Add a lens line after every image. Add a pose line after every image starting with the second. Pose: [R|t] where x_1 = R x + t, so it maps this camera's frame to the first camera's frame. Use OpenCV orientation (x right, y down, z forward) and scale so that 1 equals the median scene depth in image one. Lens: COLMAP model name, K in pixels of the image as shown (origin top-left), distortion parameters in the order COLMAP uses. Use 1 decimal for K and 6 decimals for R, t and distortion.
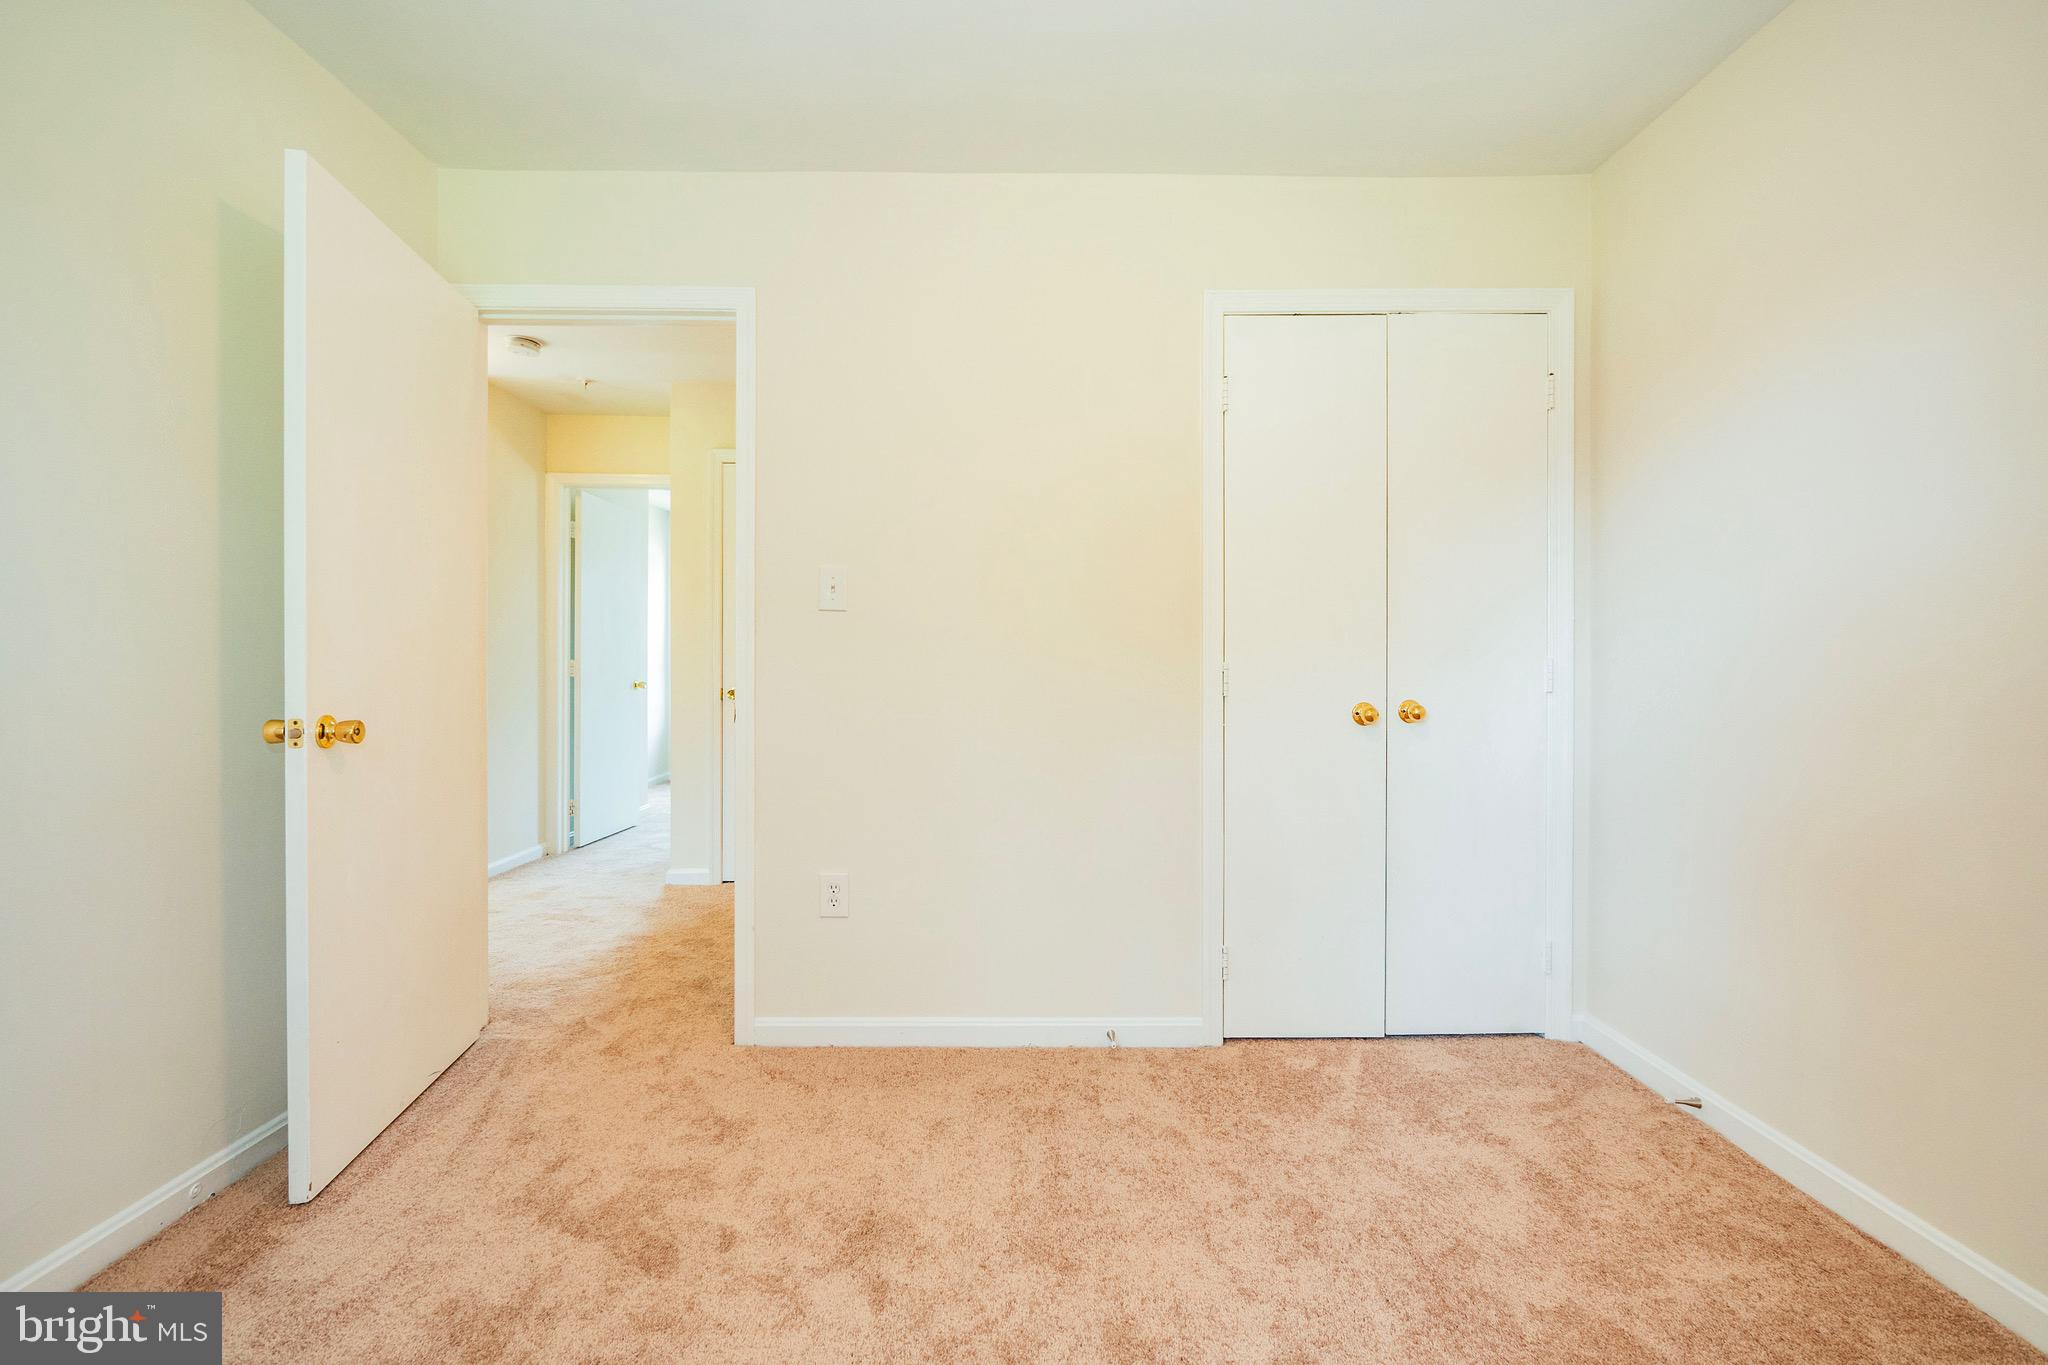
lens RADIAL K [[867.7, 0, 1024.1], [0, 867.7, 676.1], [0, 0, 1]] dist [-0.005920, 0.000390]
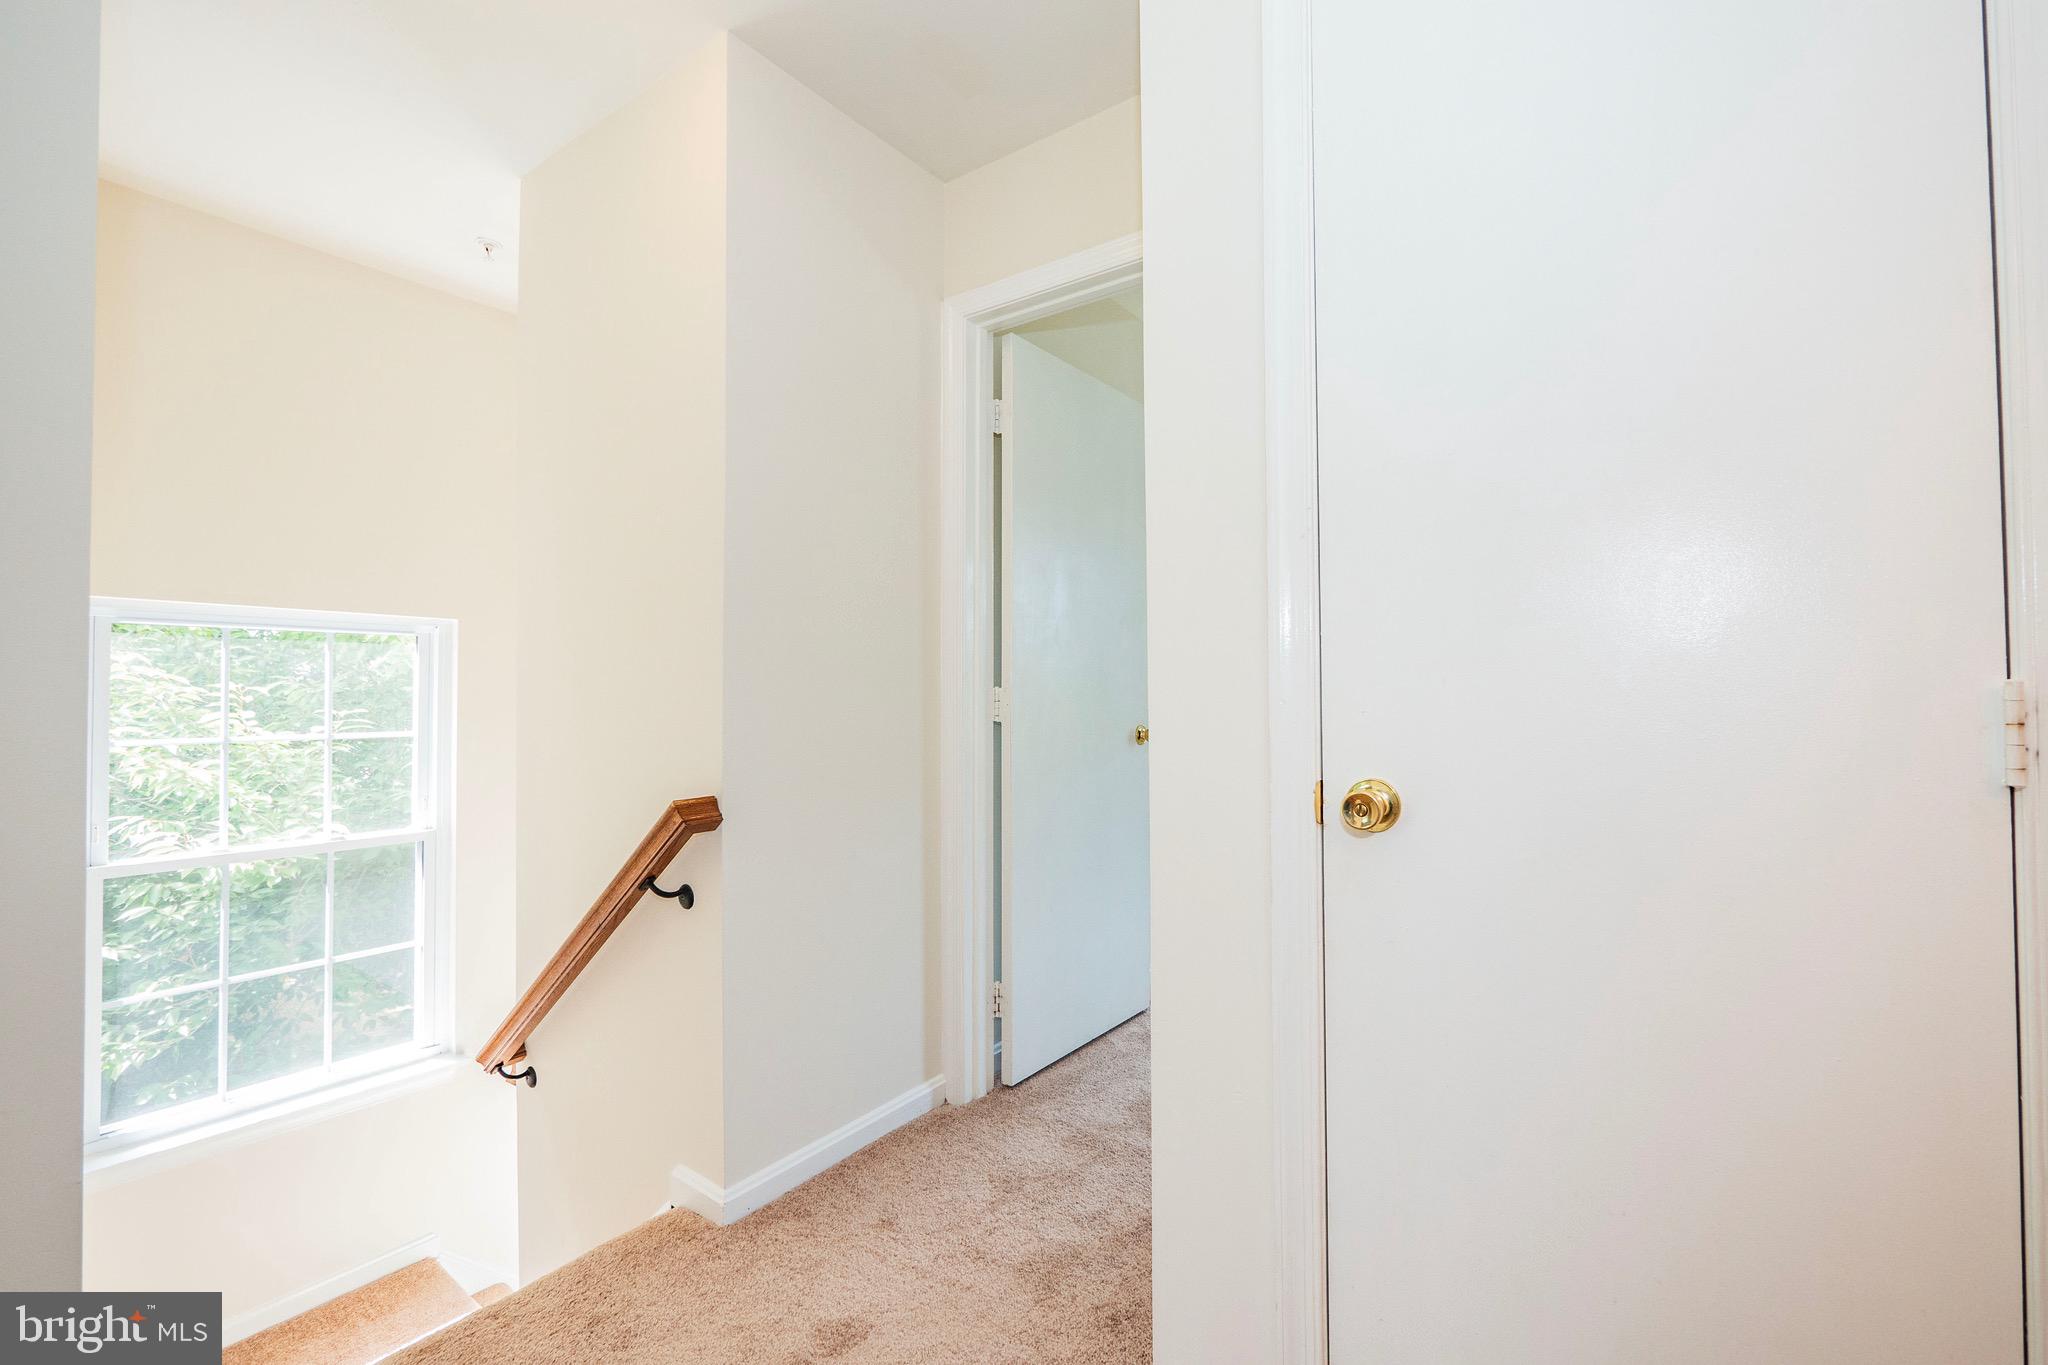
lens RADIAL K [[867.7, 0, 1024.1], [0, 867.7, 676.1], [0, 0, 1]] dist [-0.005920, 0.000390]
pose [[0.799696, -0.026886, -0.599803, -0.718610], [0.000100, 0.999003, -0.044647, -0.008894], [0.600405, 0.035644, 0.798901, 2.026676]]
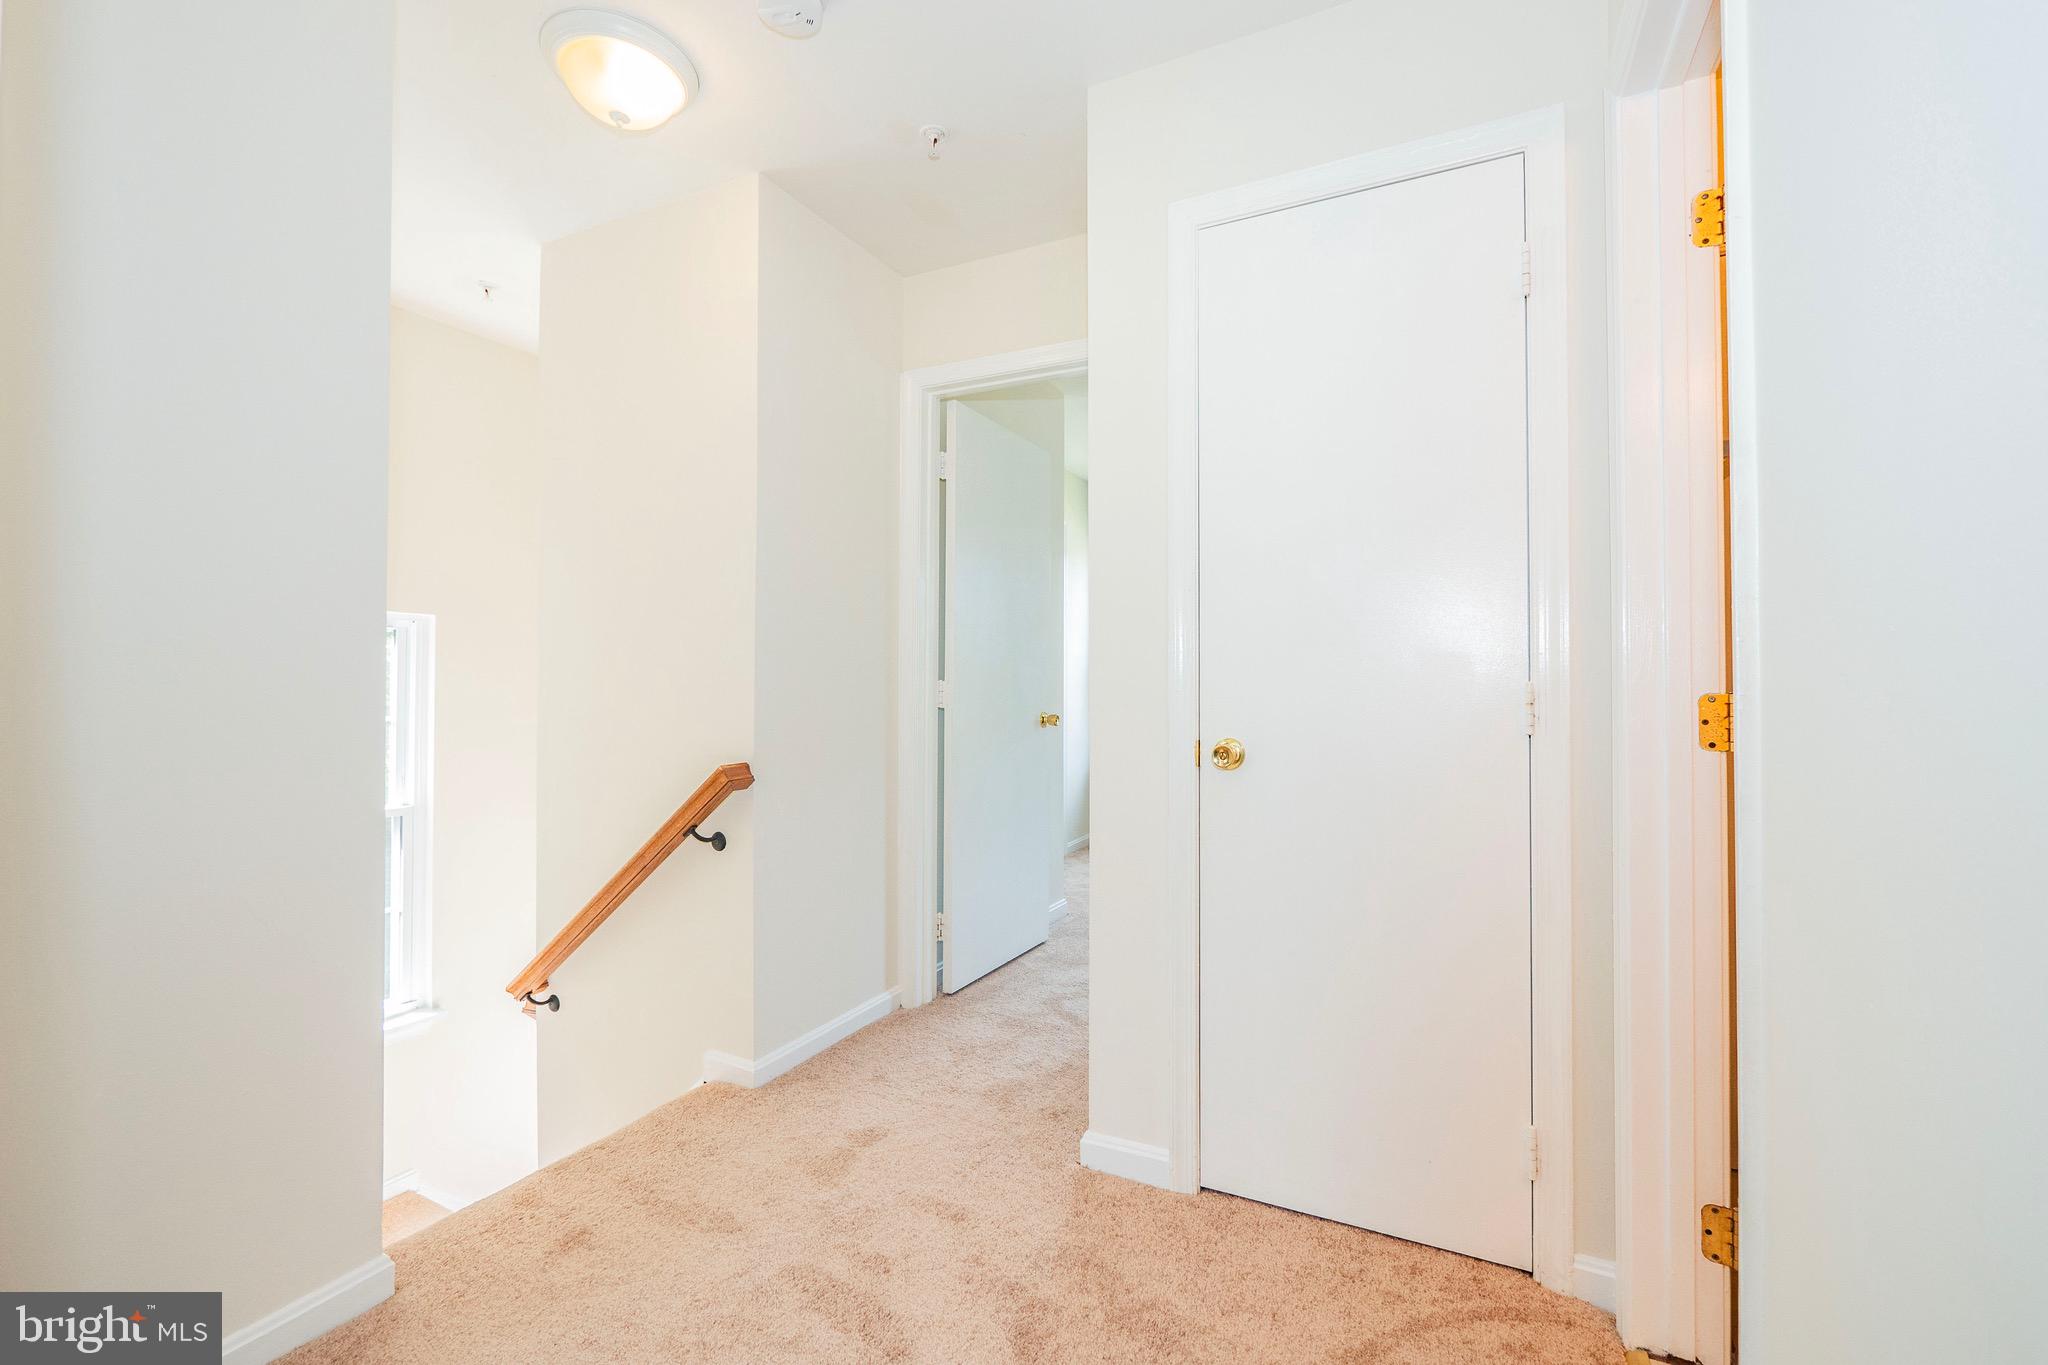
lens RADIAL K [[867.7, 0, 1024.1], [0, 867.7, 676.1], [0, 0, 1]] dist [-0.005920, 0.000390]
pose [[0.888220, -0.014846, -0.459179, -0.621918], [-0.002465, 0.999309, -0.037078, 0.003572], [0.459412, 0.034066, 0.887570, 1.584336]]
